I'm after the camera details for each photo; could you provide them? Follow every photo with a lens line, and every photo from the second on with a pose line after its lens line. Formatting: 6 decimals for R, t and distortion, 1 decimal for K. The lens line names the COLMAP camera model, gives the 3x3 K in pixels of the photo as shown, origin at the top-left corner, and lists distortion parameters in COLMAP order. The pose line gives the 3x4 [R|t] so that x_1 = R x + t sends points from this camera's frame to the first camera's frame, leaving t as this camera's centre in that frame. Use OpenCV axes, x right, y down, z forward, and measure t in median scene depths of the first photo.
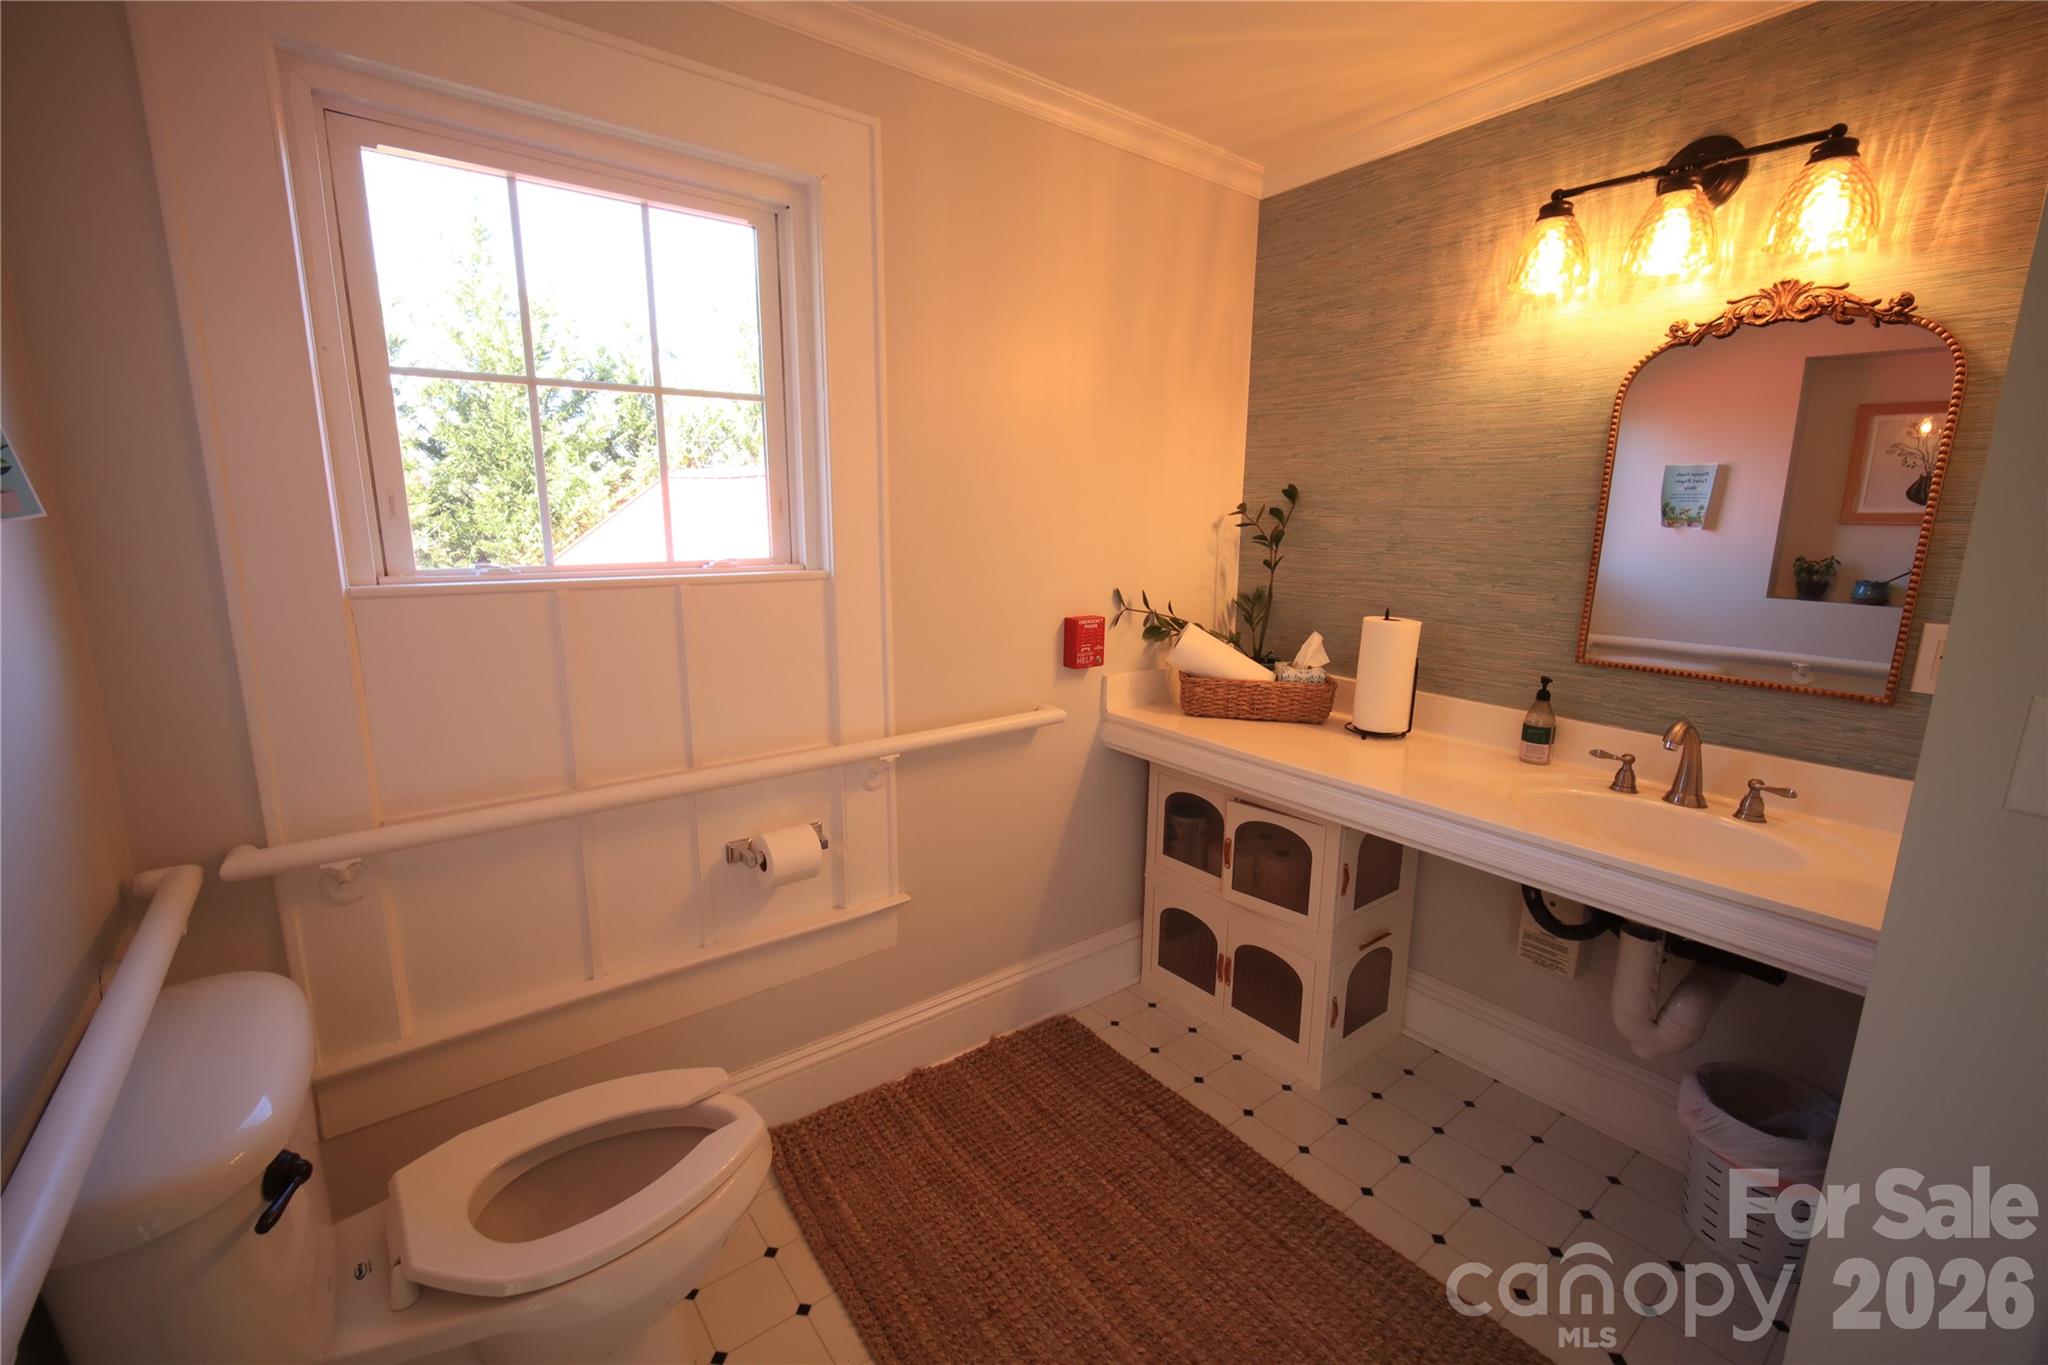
lens RADIAL K [[846.6, 0, 1009.2], [0, 846.6, 678.5], [0, 0, 1]] dist [-0.004523, -0.001048]
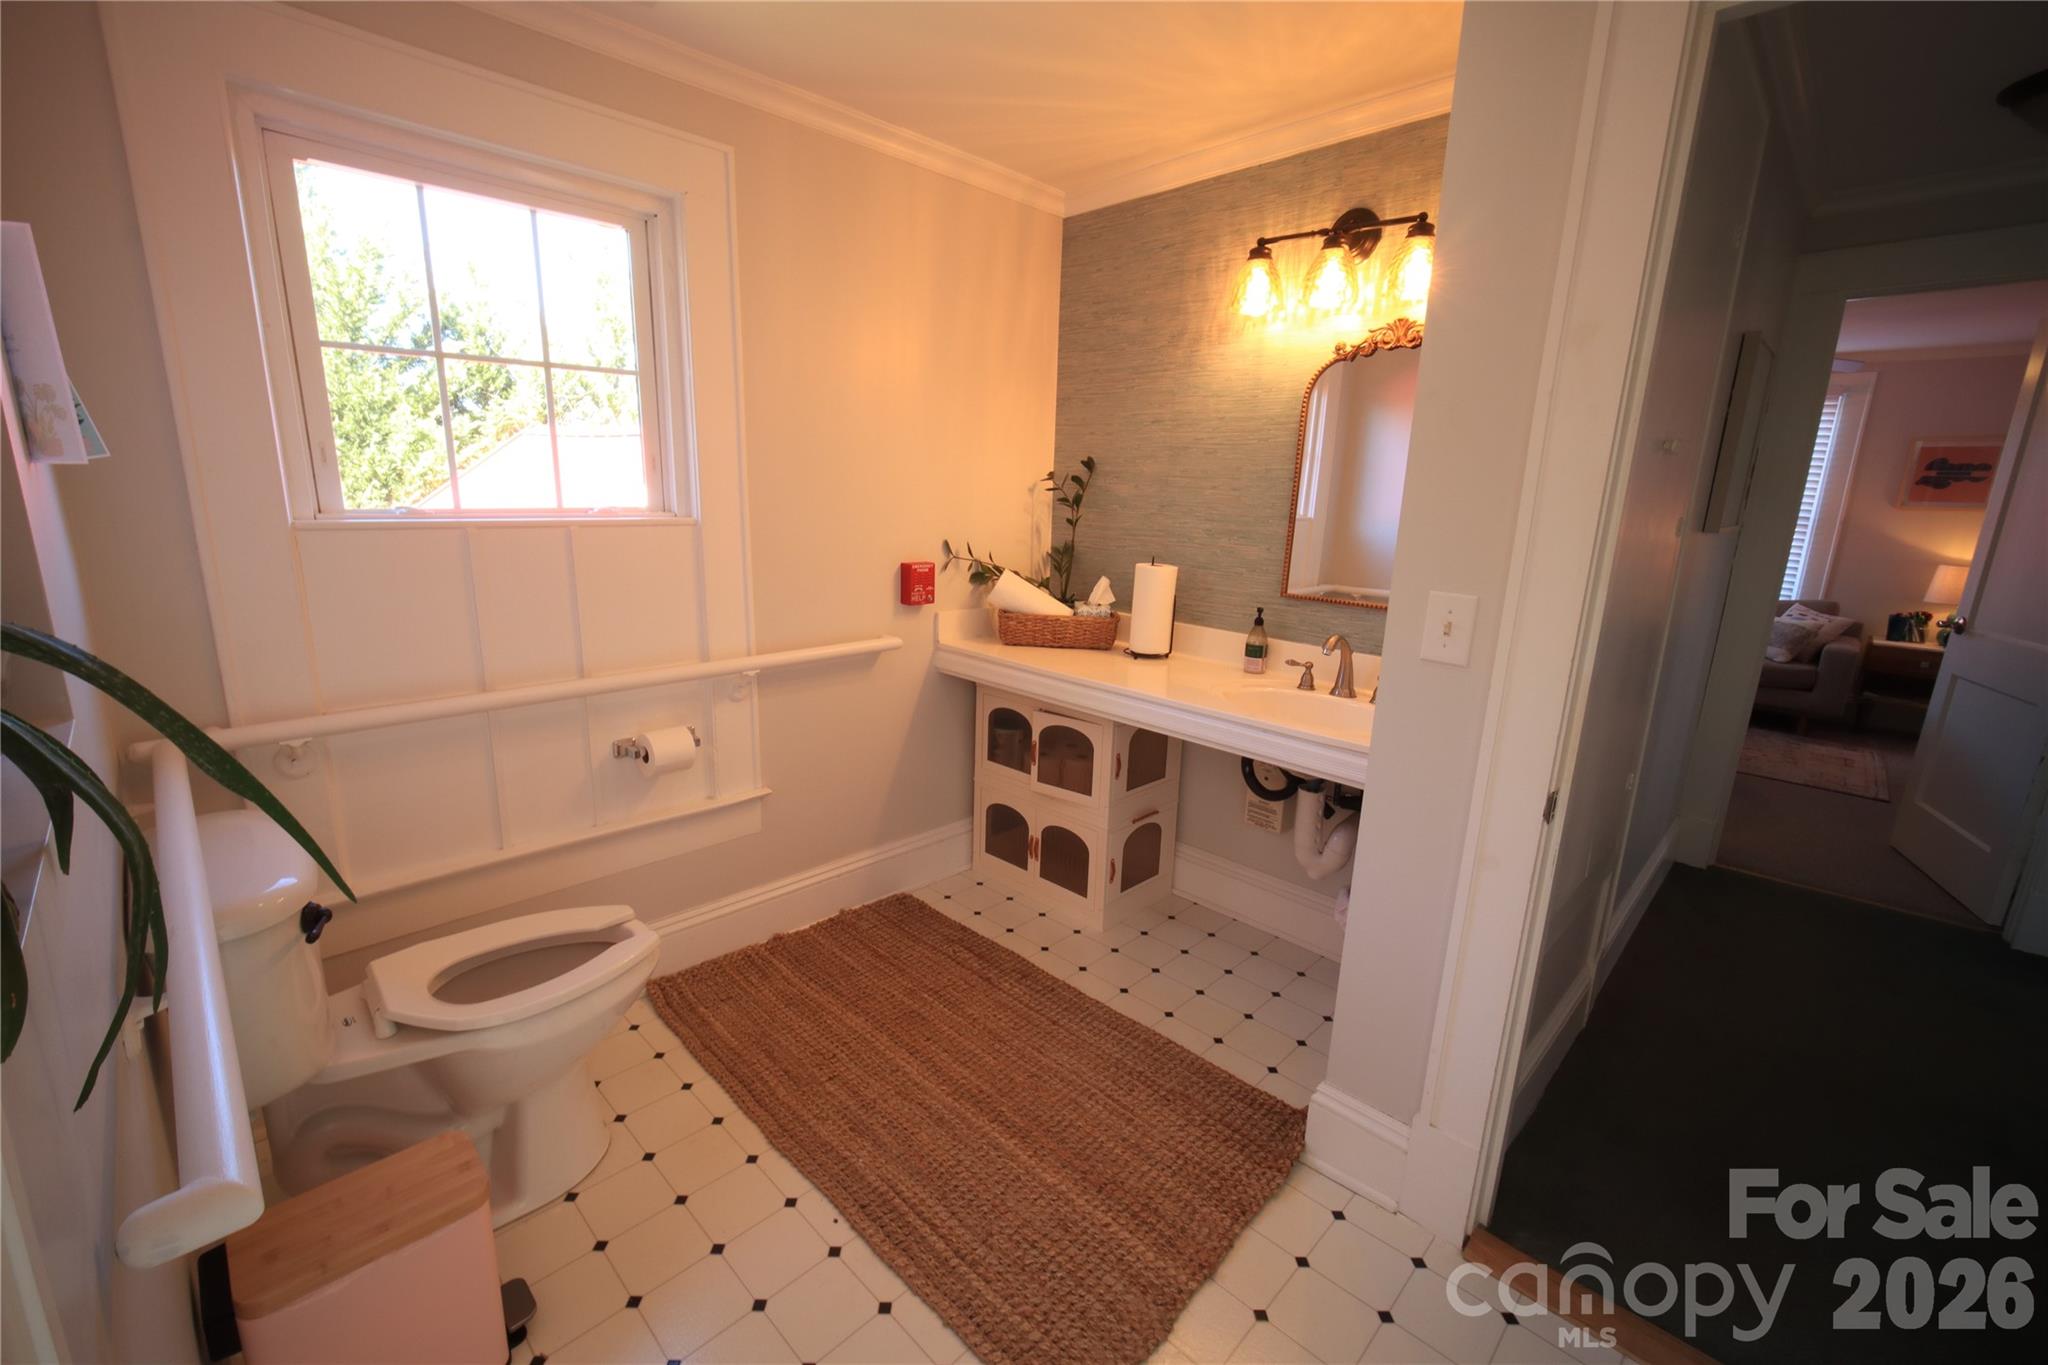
lens RADIAL K [[846.6, 0, 1009.2], [0, 846.6, 678.5], [0, 0, 1]] dist [-0.004523, -0.001048]
pose [[0.990417, -0.010729, 0.137693, 0.056607], [0.005807, 0.999331, 0.036098, 0.056202], [-0.137988, -0.034953, 0.989817, -0.250954]]
